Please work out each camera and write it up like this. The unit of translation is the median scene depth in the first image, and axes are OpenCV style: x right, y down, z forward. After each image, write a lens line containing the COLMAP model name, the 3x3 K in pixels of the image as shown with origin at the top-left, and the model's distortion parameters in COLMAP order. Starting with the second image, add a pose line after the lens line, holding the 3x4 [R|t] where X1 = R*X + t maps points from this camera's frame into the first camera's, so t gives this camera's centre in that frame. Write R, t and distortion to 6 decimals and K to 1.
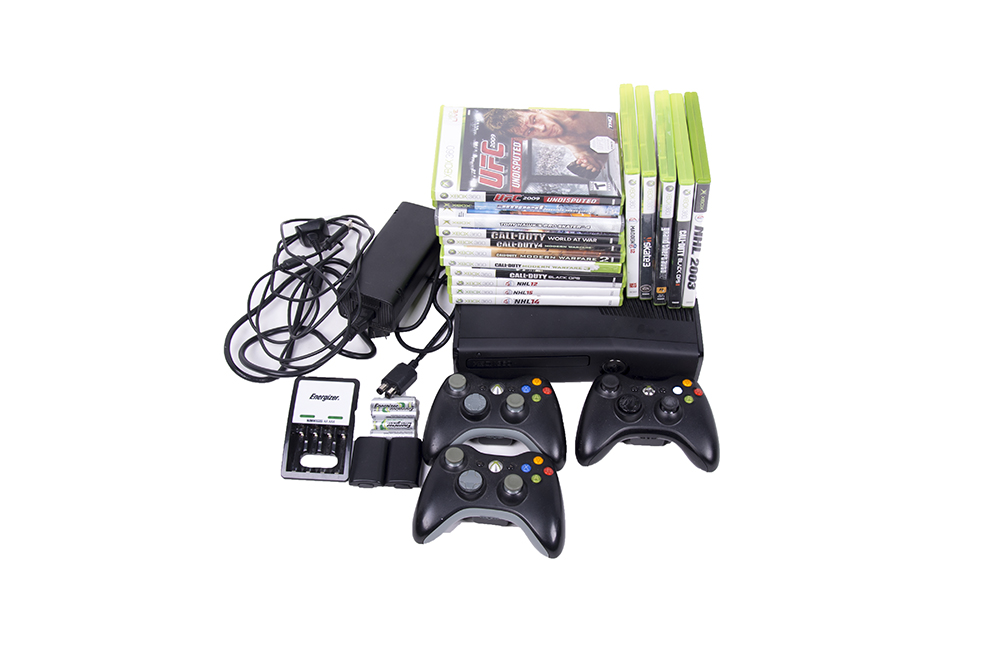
lens RADIAL K [[1000.7, 0, 505.2], [0, 1000.7, 334.7], [0, 0, 1]] dist [-0.120174, 0.000000]
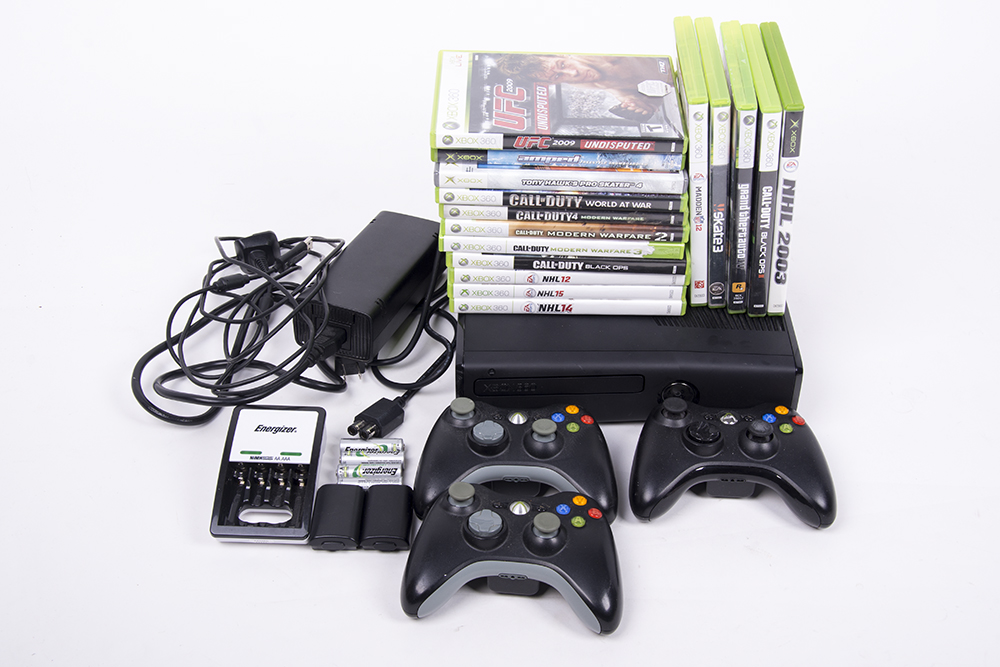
lens RADIAL K [[1360.0, 0, 498.4], [0, 1360.0, 332.4], [0, 0, 1]] dist [0.055331, 0.000000]
pose [[0.999886, -0.005923, 0.013893, -0.035747], [0.009016, 0.972087, -0.234449, 0.227370], [-0.012116, 0.234548, 0.972029, 0.035274]]
